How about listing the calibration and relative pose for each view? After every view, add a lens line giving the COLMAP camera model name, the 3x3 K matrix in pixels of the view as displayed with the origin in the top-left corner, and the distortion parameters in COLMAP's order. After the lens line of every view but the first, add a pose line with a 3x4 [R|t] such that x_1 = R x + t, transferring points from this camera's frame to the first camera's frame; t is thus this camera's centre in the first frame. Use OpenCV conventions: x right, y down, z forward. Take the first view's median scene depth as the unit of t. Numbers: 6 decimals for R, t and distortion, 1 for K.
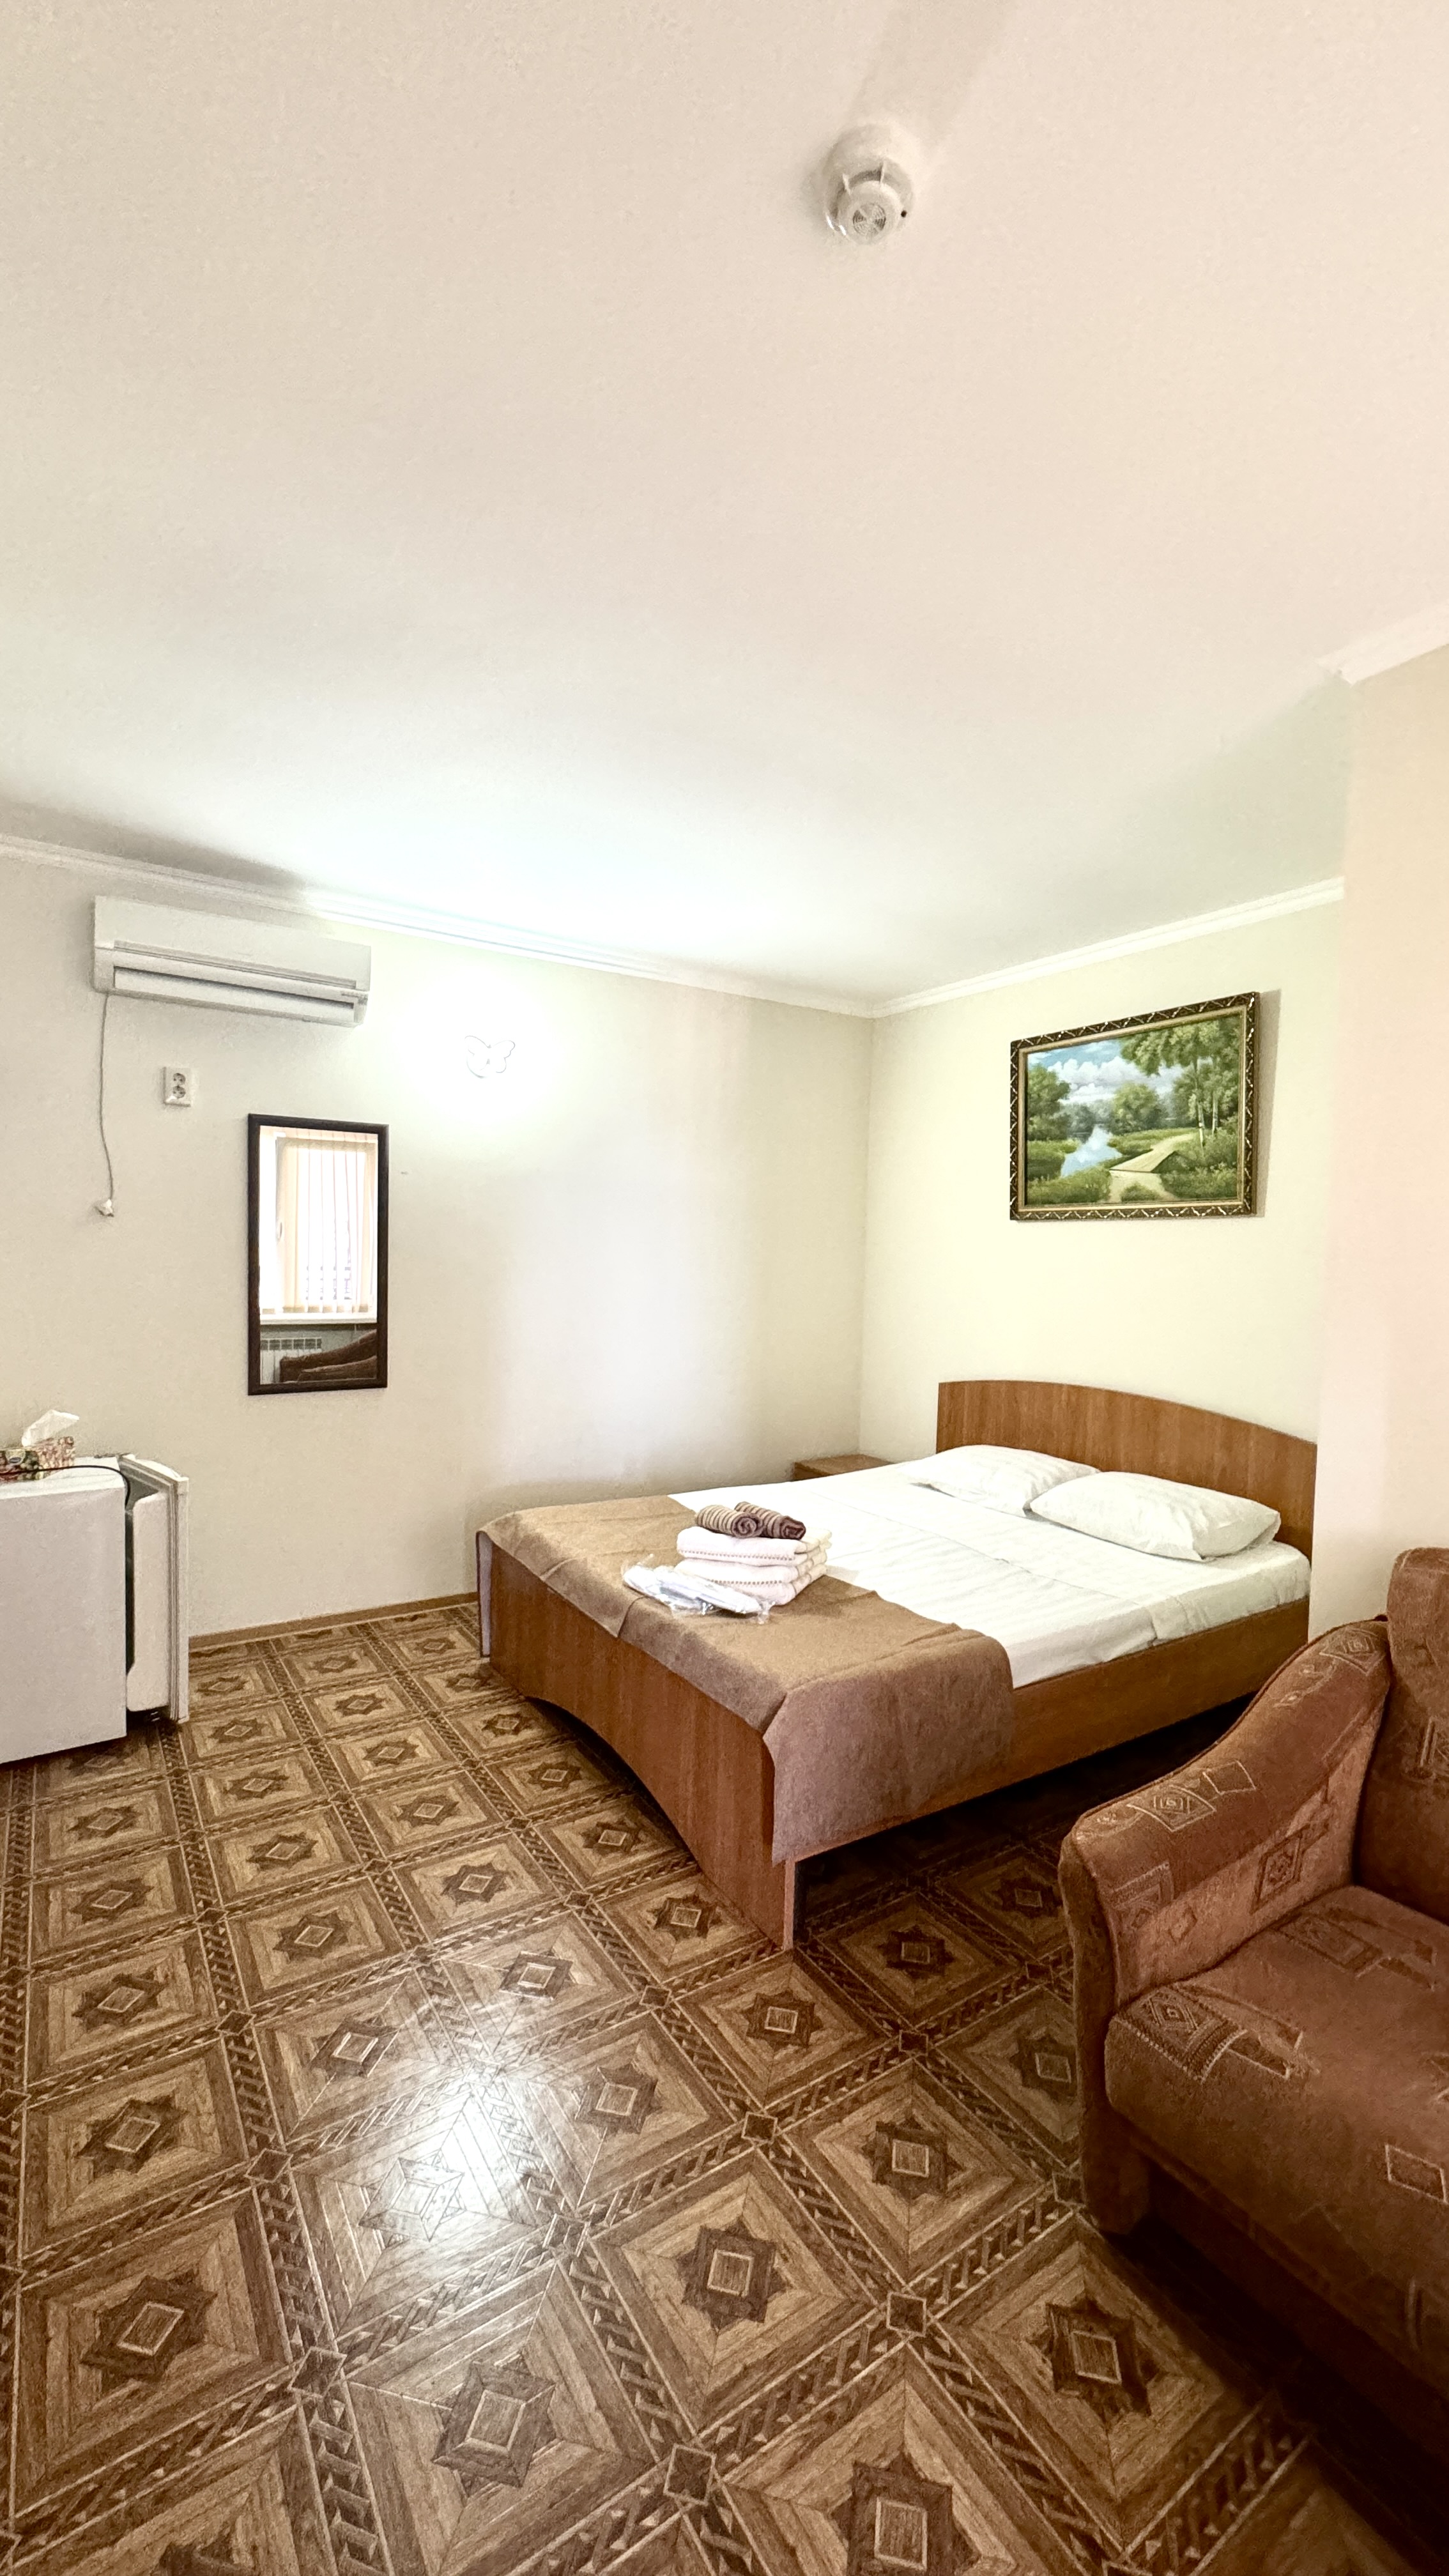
lens RADIAL K [[1003.4, 0, 724.2], [0, 1003.4, 1290.8], [0, 0, 1]] dist [0.001389, 0.000161]
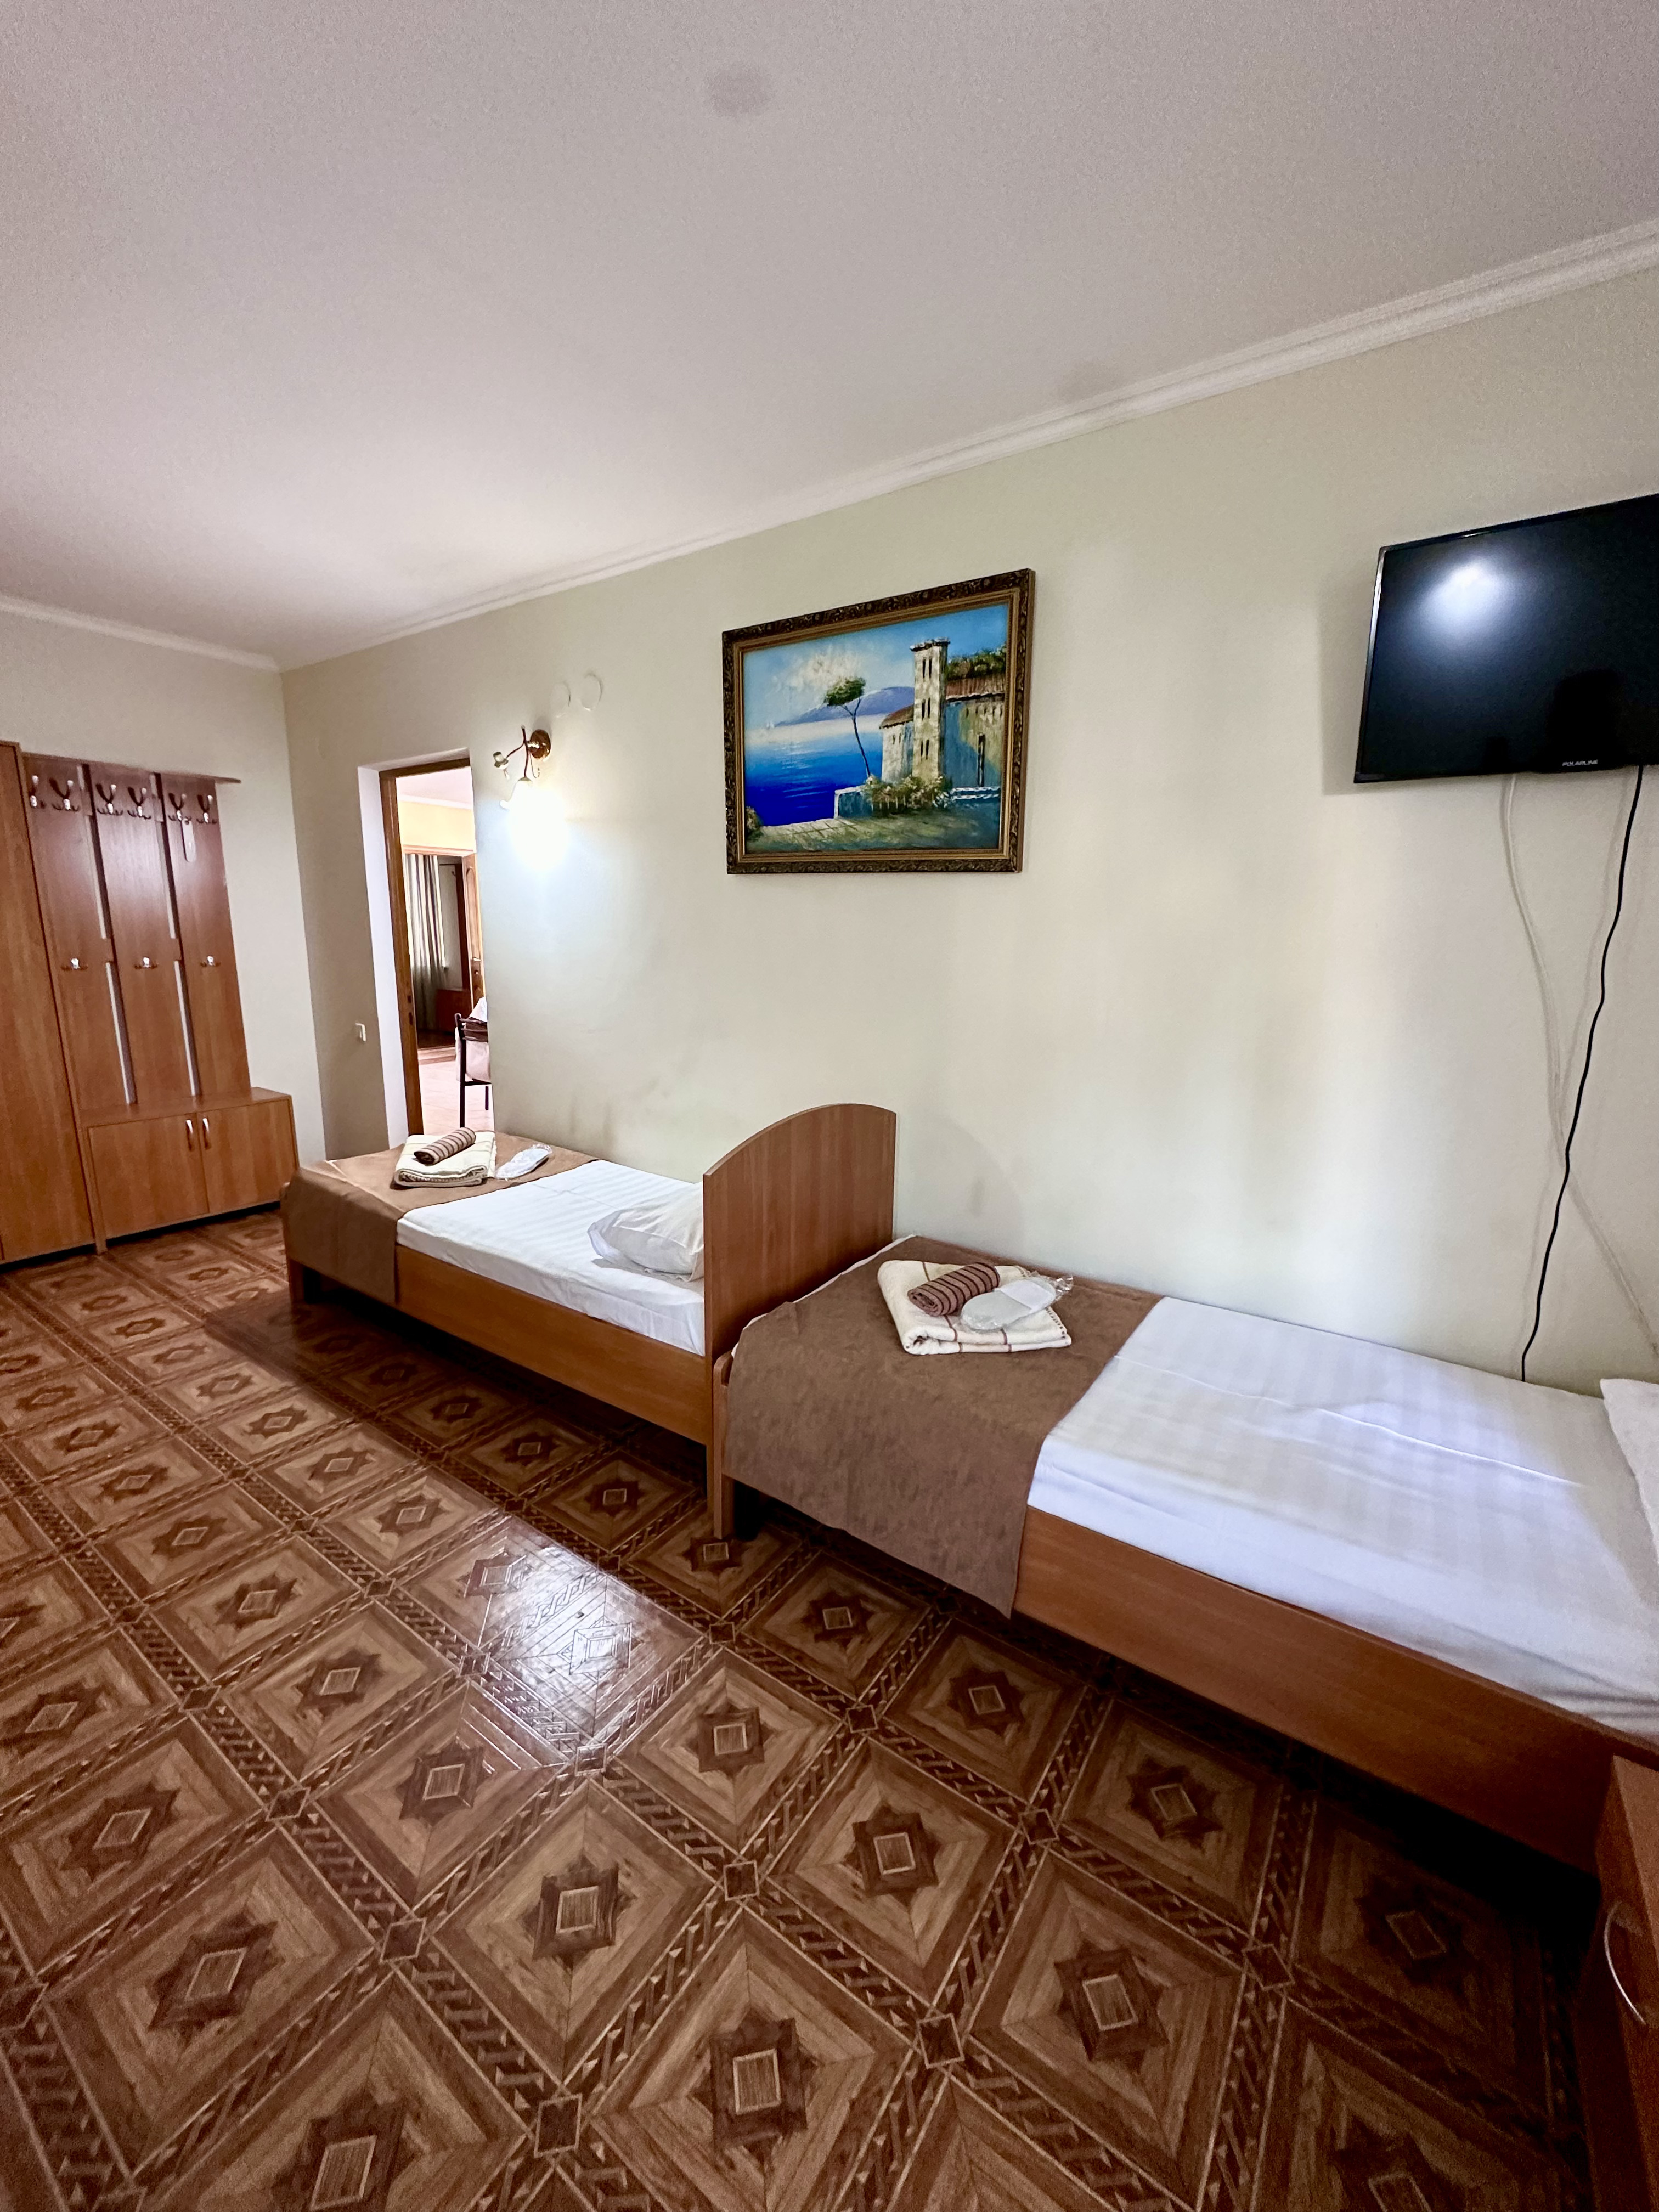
lens RADIAL K [[877.4, 0, 833.2], [0, 877.4, 1097.6], [0, 0, 1]] dist [-0.001933, 0.000085]
pose [[-0.927836, 0.040490, -0.370784, -0.538612], [-0.051340, 0.970765, 0.234478, -0.074068], [0.369438, 0.236593, -0.898632, 1.309579]]
